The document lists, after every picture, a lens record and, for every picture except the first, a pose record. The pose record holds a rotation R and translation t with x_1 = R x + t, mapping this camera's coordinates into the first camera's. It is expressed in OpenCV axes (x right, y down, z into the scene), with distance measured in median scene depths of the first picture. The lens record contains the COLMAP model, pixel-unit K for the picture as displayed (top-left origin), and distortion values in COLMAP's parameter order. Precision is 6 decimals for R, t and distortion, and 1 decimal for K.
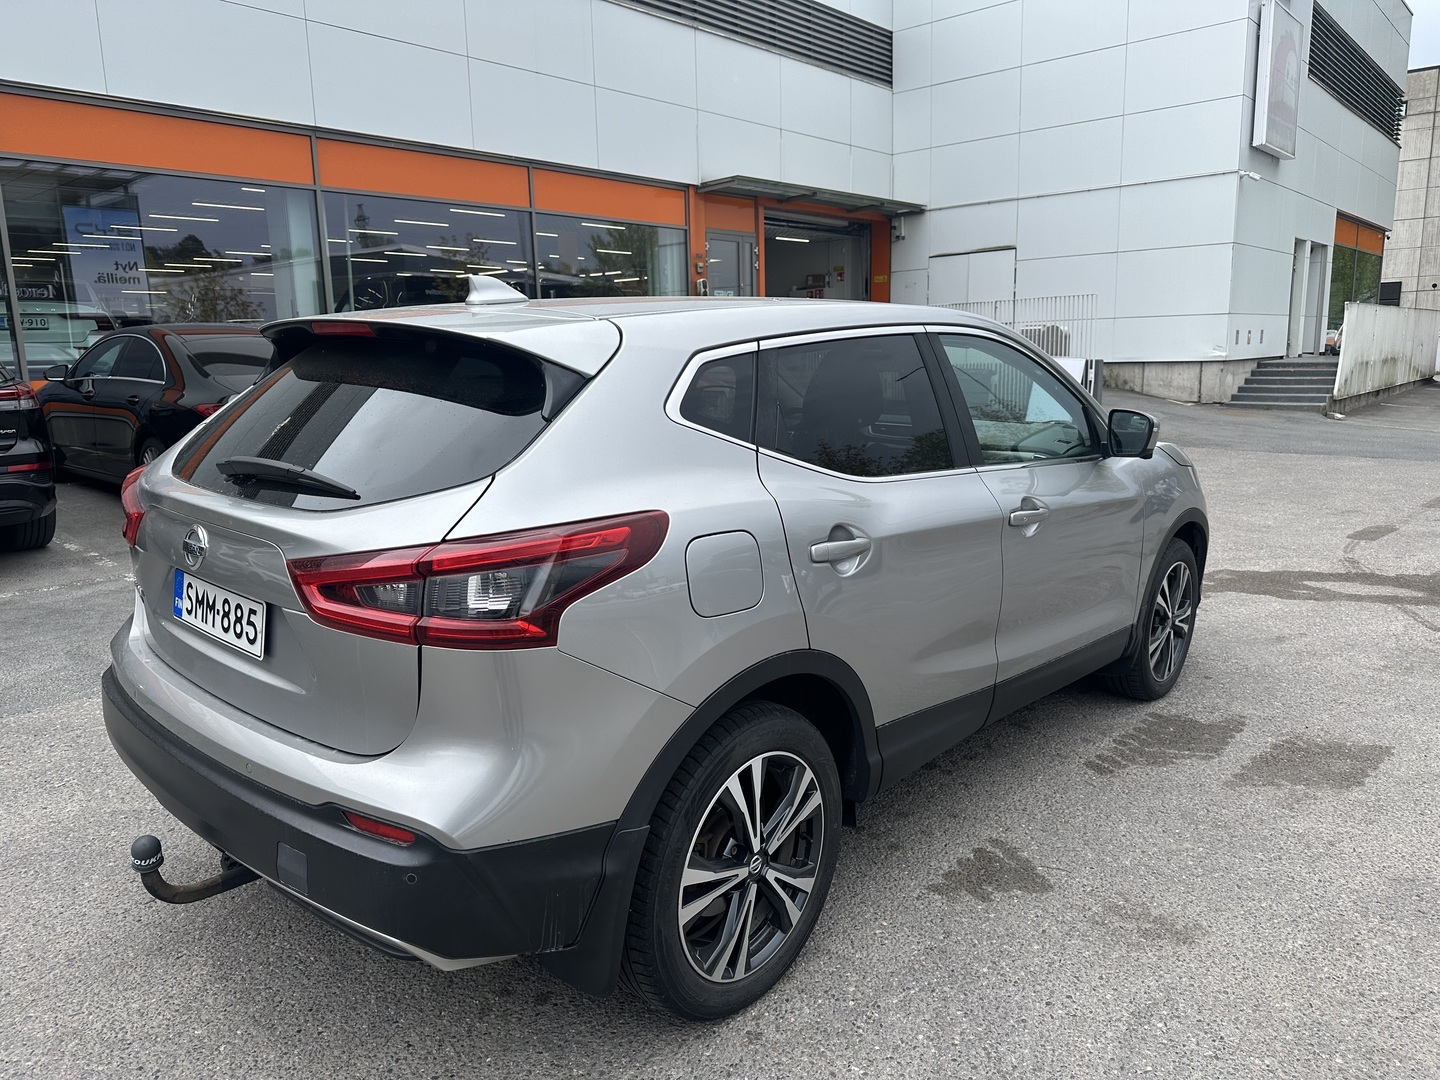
lens RADIAL K [[1032.7, 0, 715.6], [0, 1032.7, 545.8], [0, 0, 1]] dist [0.036313, -0.005502]
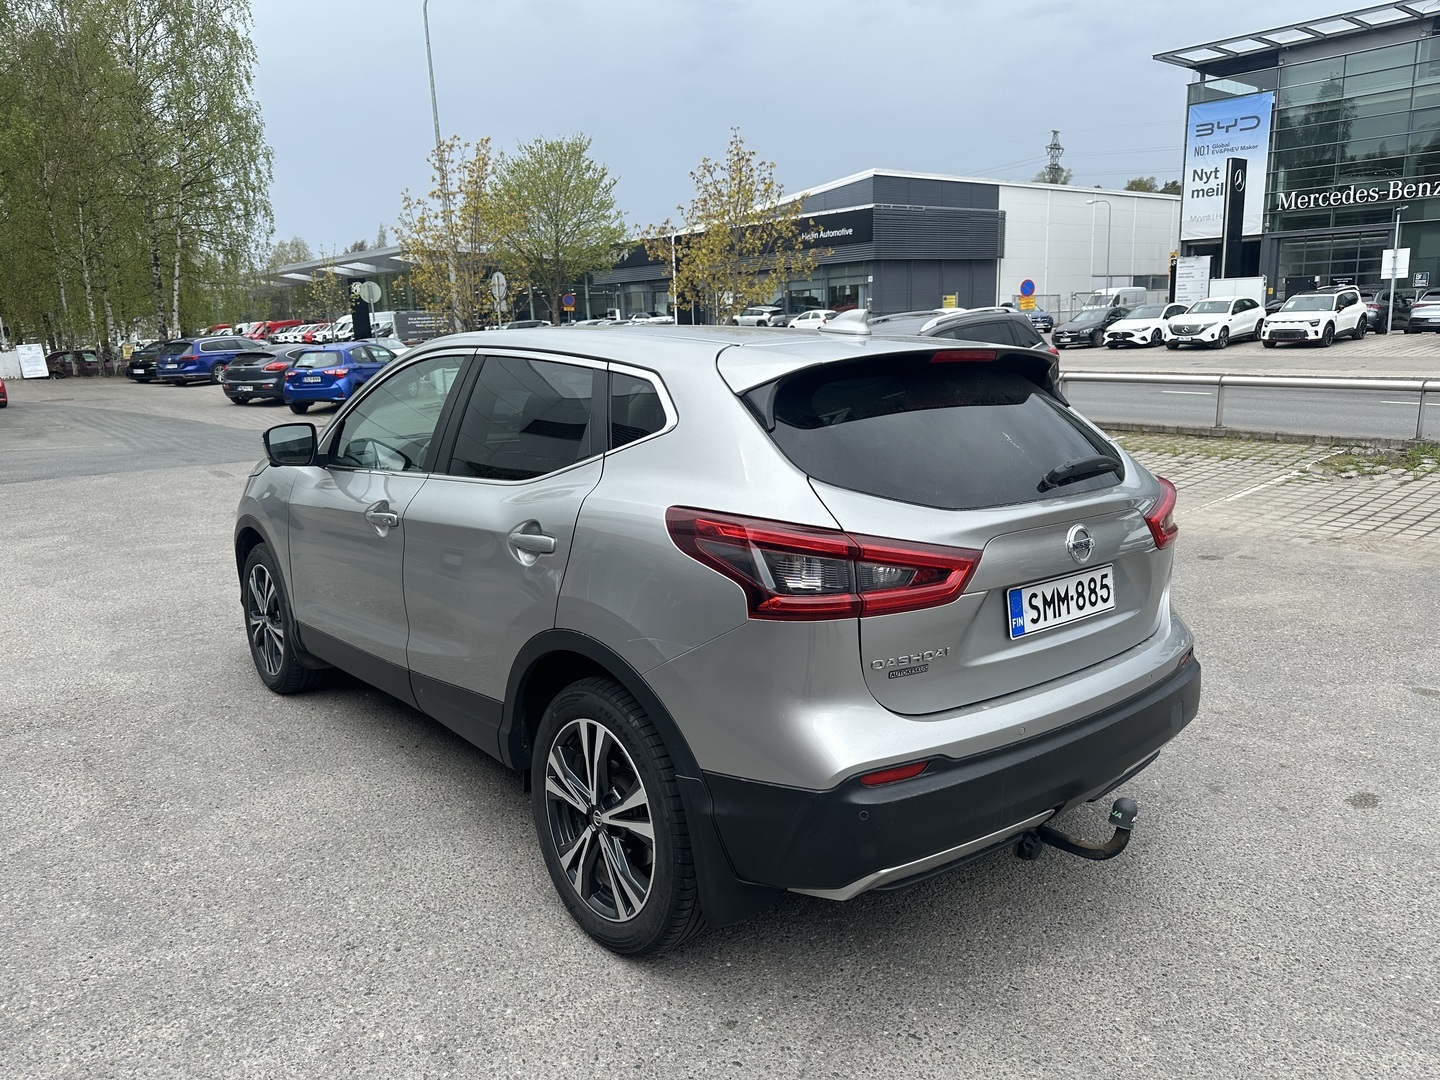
lens RADIAL K [[1032.7, 0, 710.0], [0, 1032.7, 540.9], [0, 0, 1]] dist [0.036313, -0.005502]
pose [[0.133428, -0.195252, 0.971635, -1.558295], [0.216083, 0.962545, 0.163752, -0.260548], [-0.967215, 0.188104, 0.170621, 1.117325]]
